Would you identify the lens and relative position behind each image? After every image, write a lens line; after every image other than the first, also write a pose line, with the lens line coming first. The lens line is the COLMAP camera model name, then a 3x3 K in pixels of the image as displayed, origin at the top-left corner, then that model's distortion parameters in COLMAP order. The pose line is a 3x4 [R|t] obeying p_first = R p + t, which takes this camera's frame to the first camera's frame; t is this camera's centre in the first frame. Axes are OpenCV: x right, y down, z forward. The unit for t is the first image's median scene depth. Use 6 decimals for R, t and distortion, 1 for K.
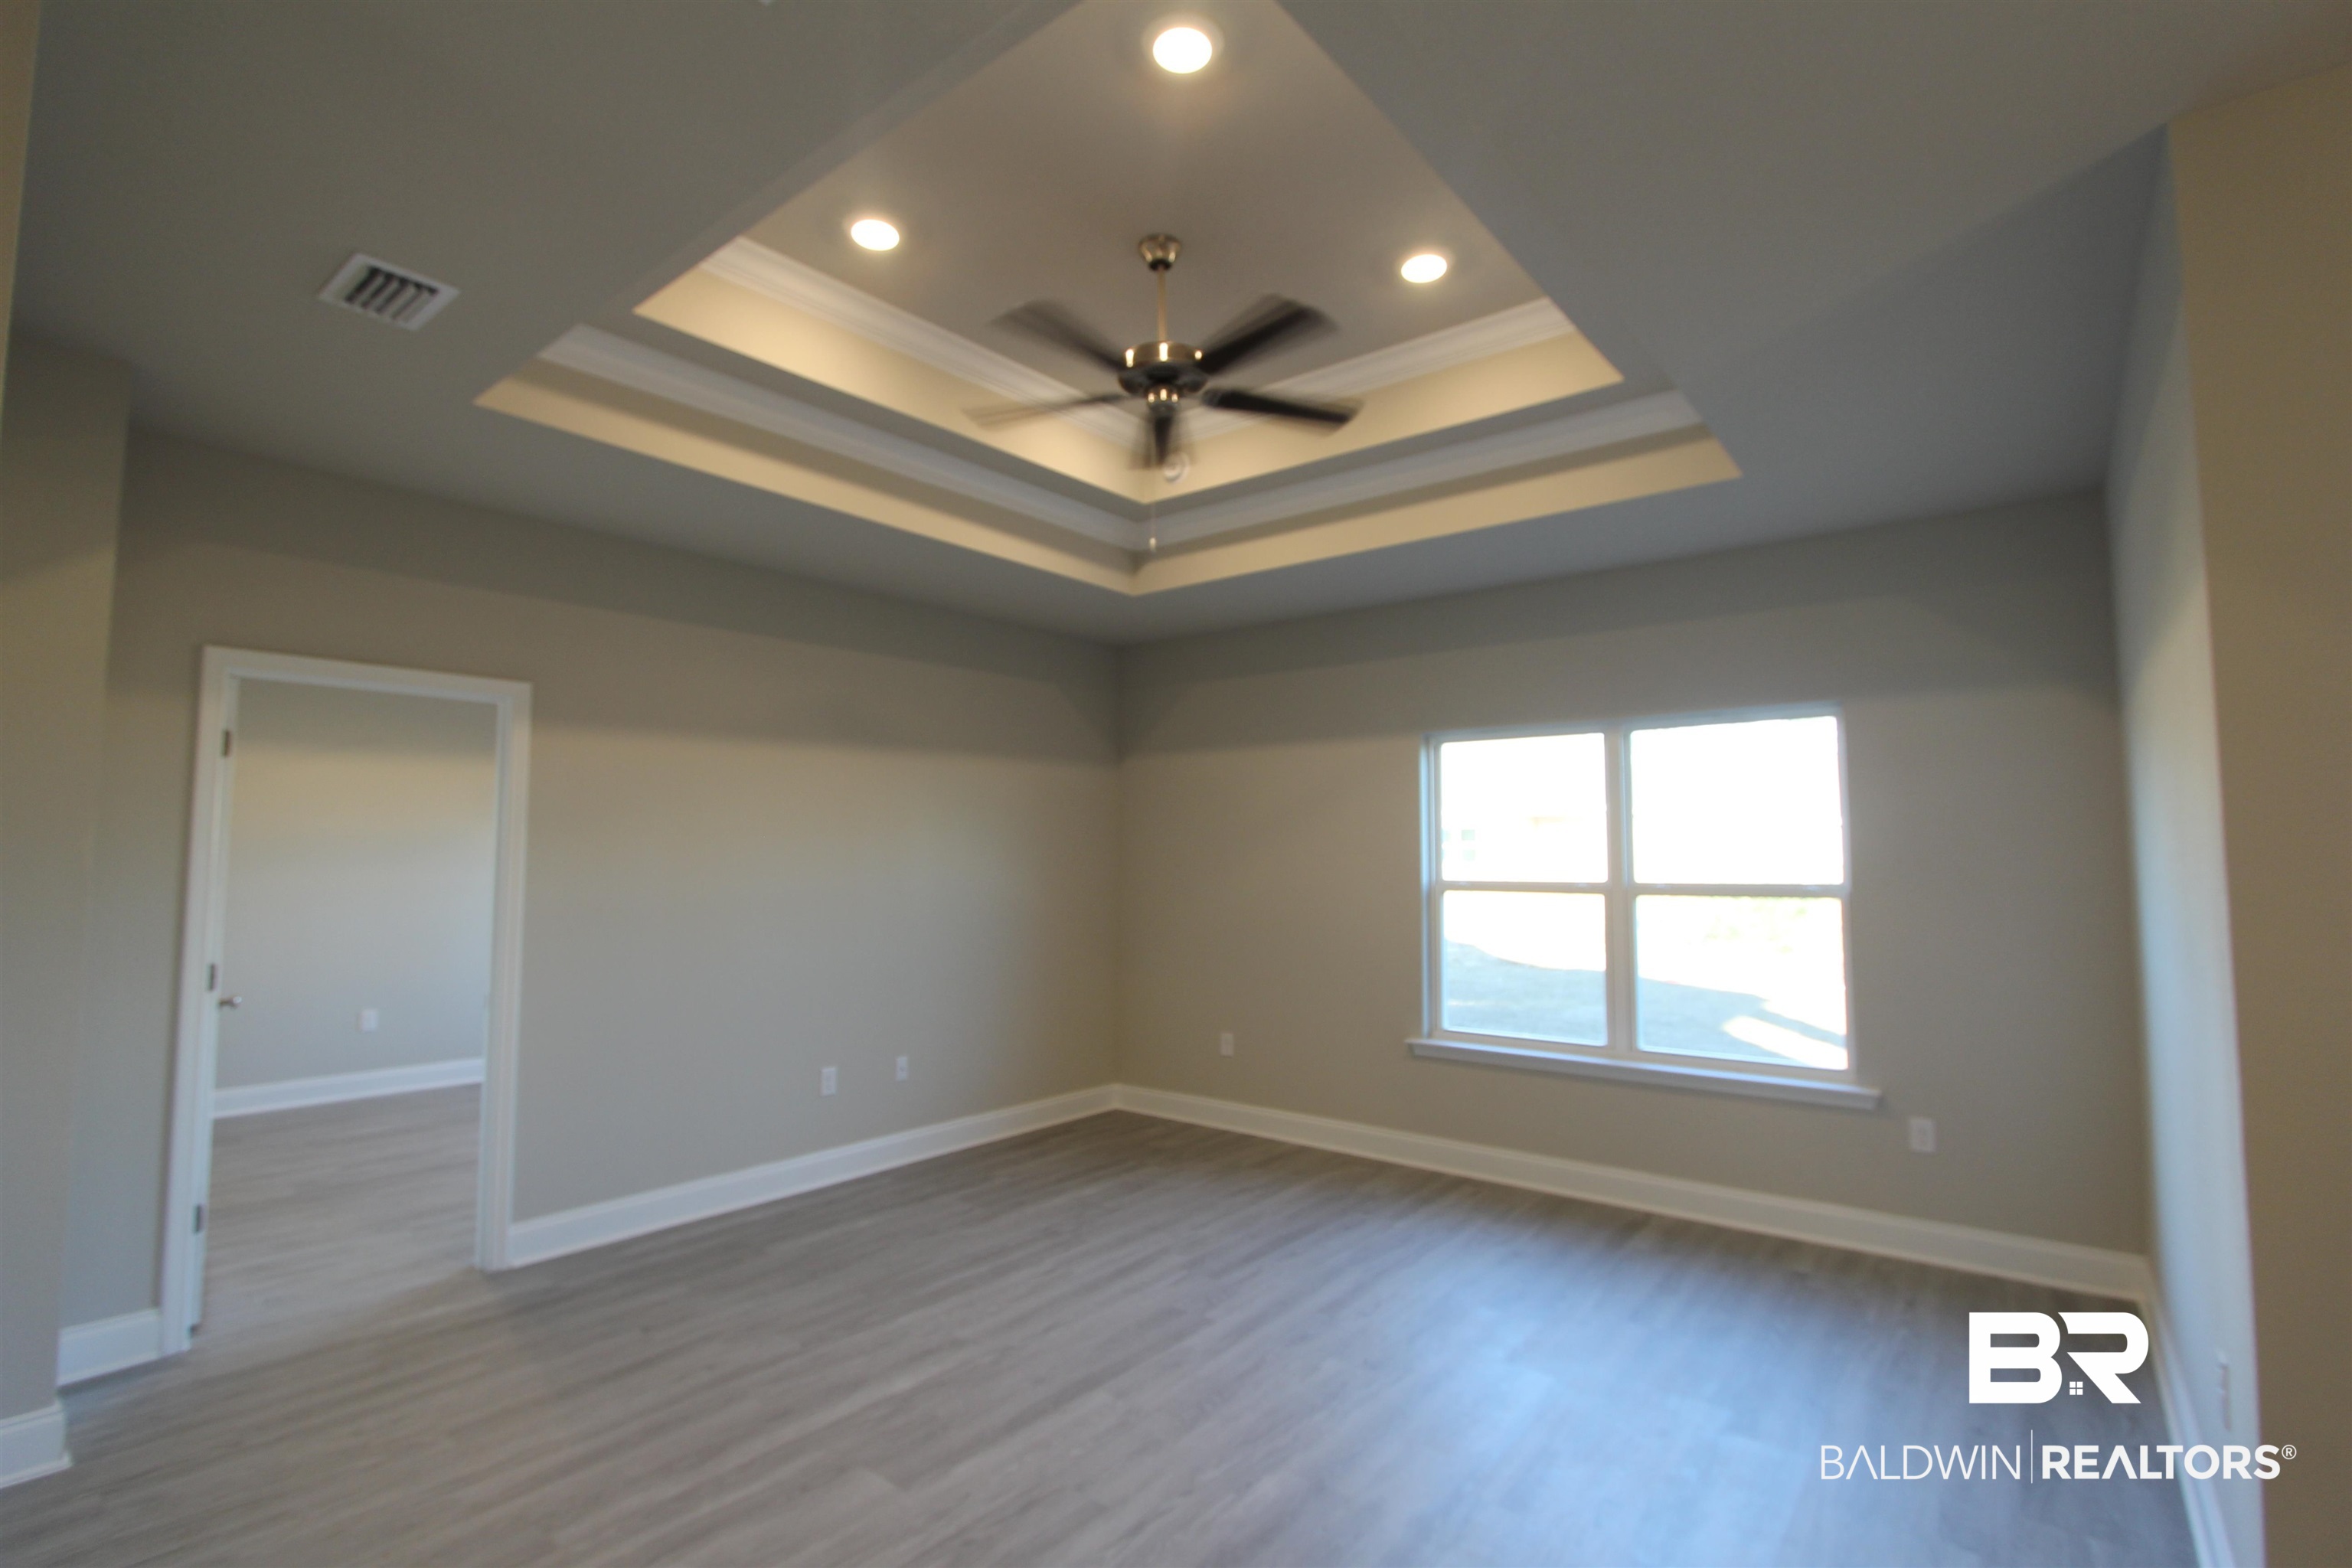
lens RADIAL K [[1089.1, 0, 1174.1], [0, 1089.1, 786.7], [0, 0, 1]] dist [-0.009513, 0.001341]
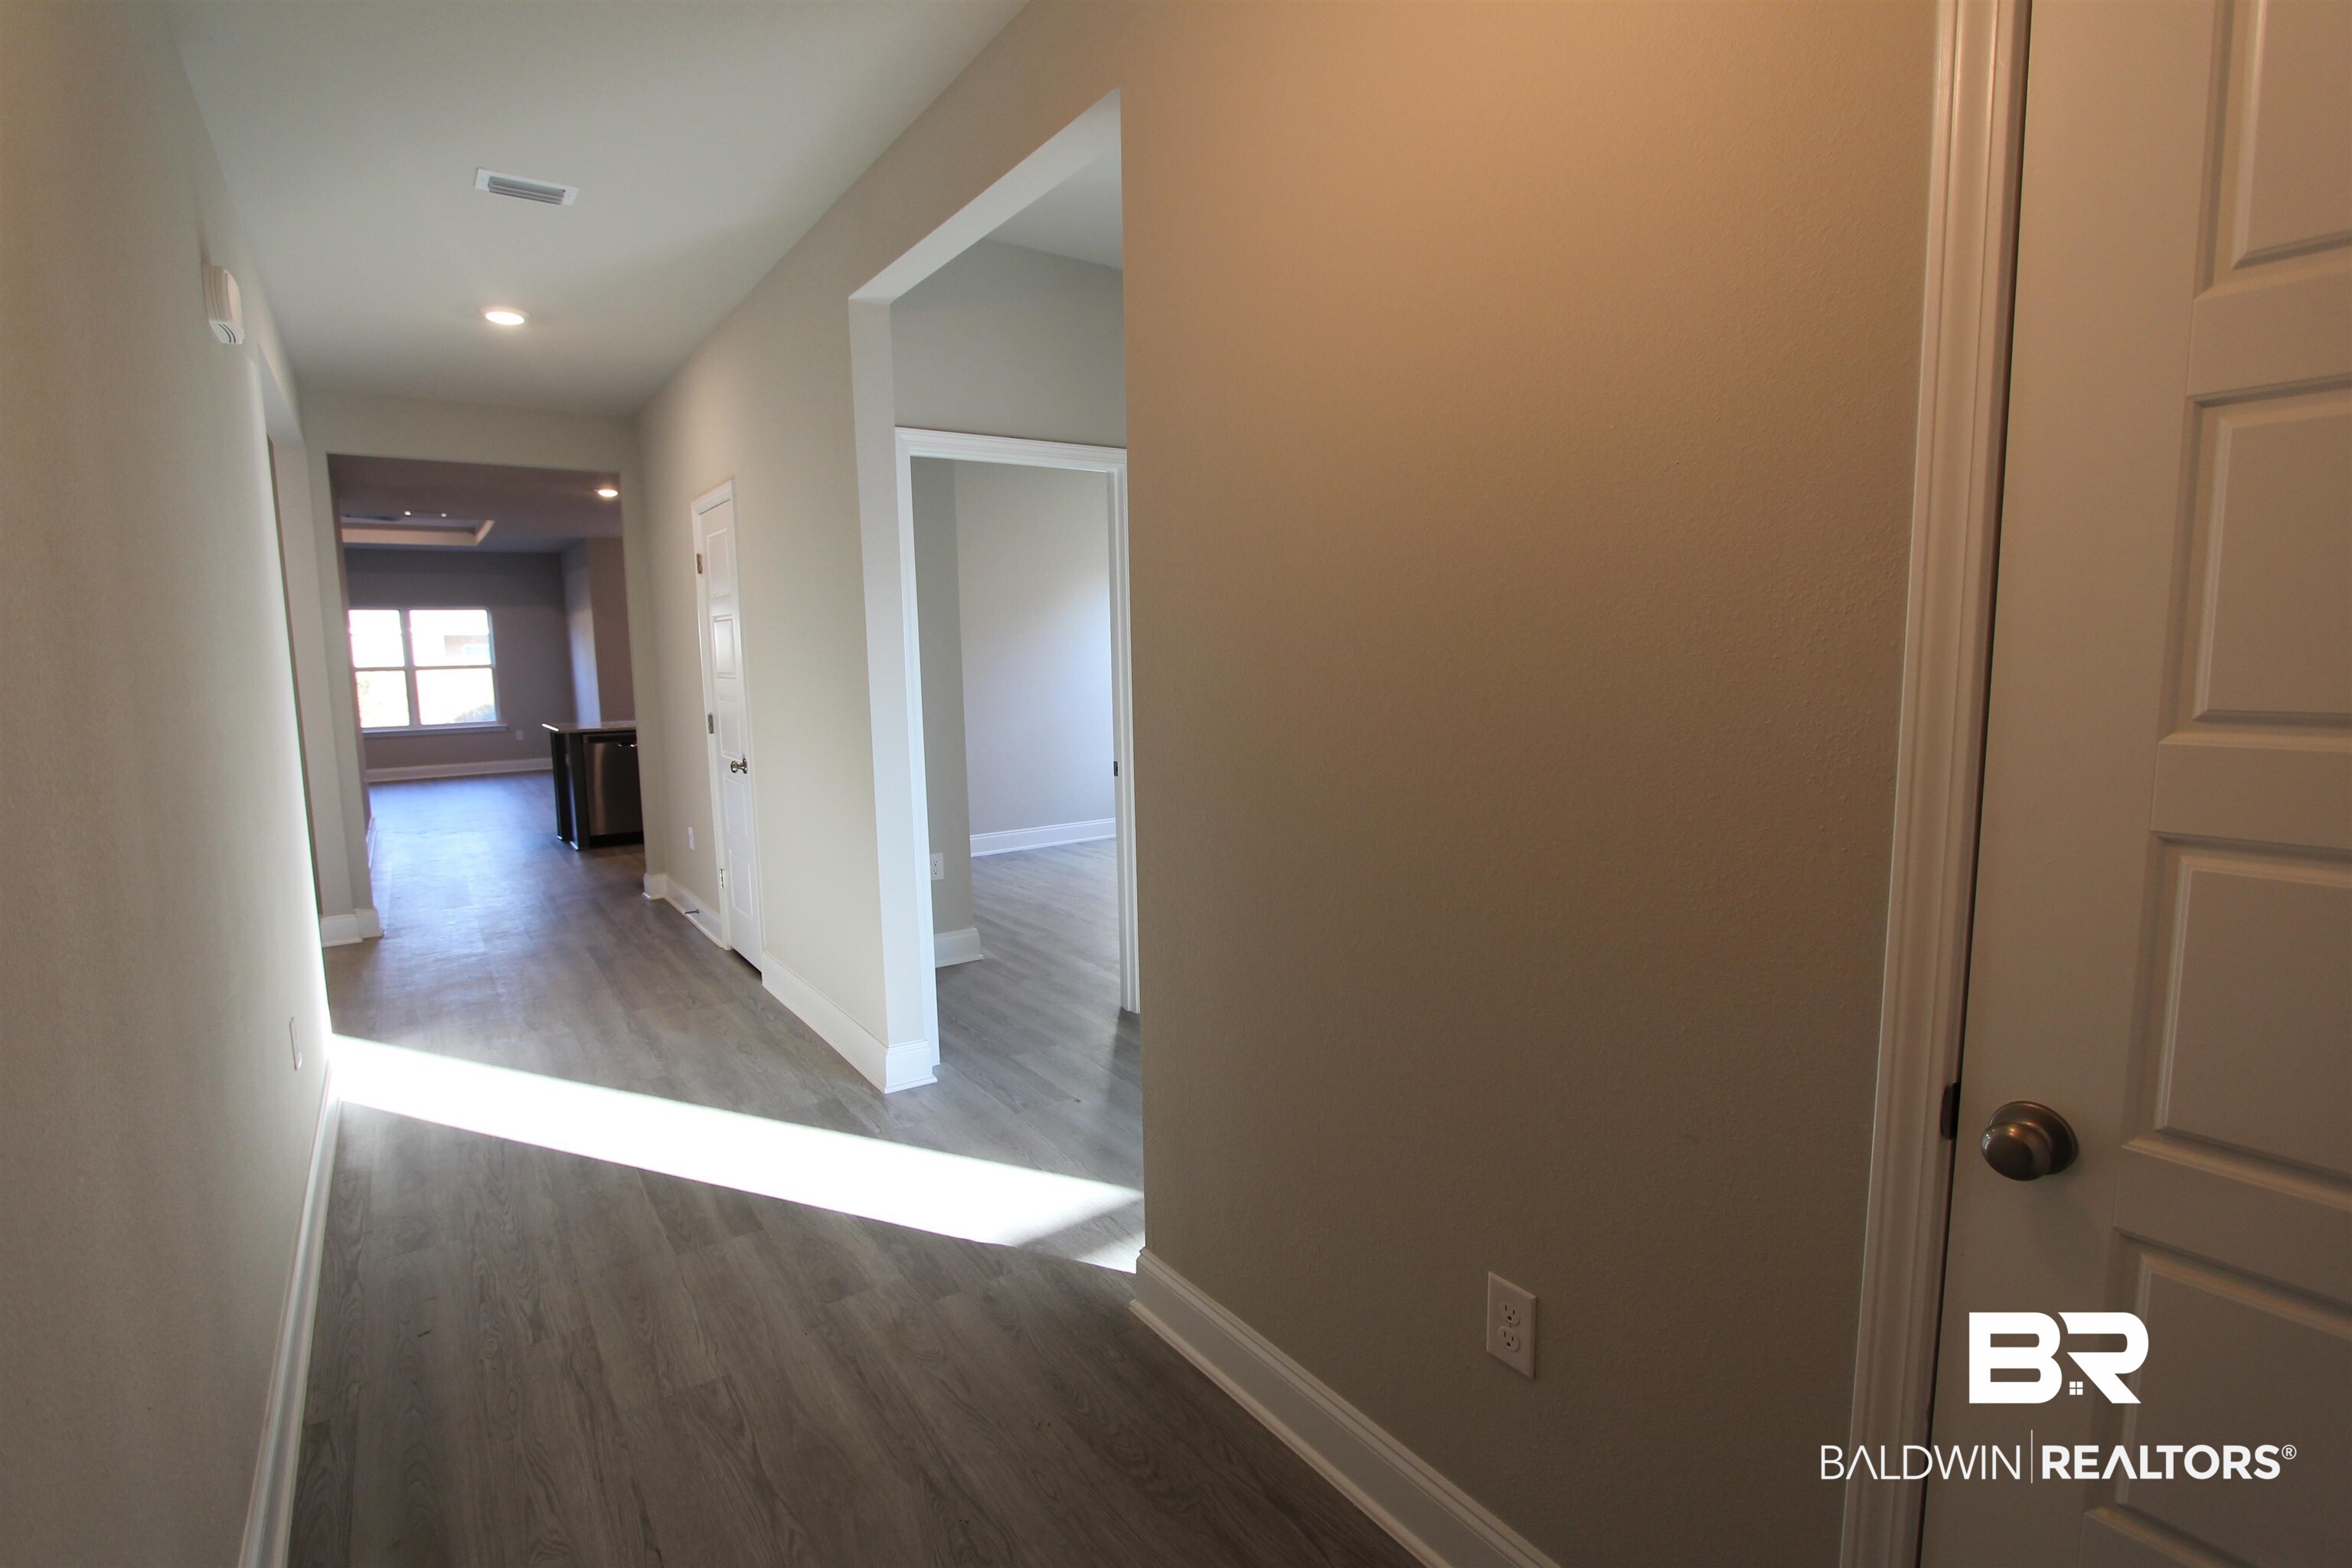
lens RADIAL K [[1089.1, 0, 1175.7], [0, 1089.1, 780.5], [0, 0, 1]] dist [-0.009513, 0.001341]
pose [[0.275370, -0.130061, 0.952500, -1.854970], [-0.046792, 0.987818, 0.148412, -0.134737], [-0.960199, -0.085438, 0.265929, -1.758104]]
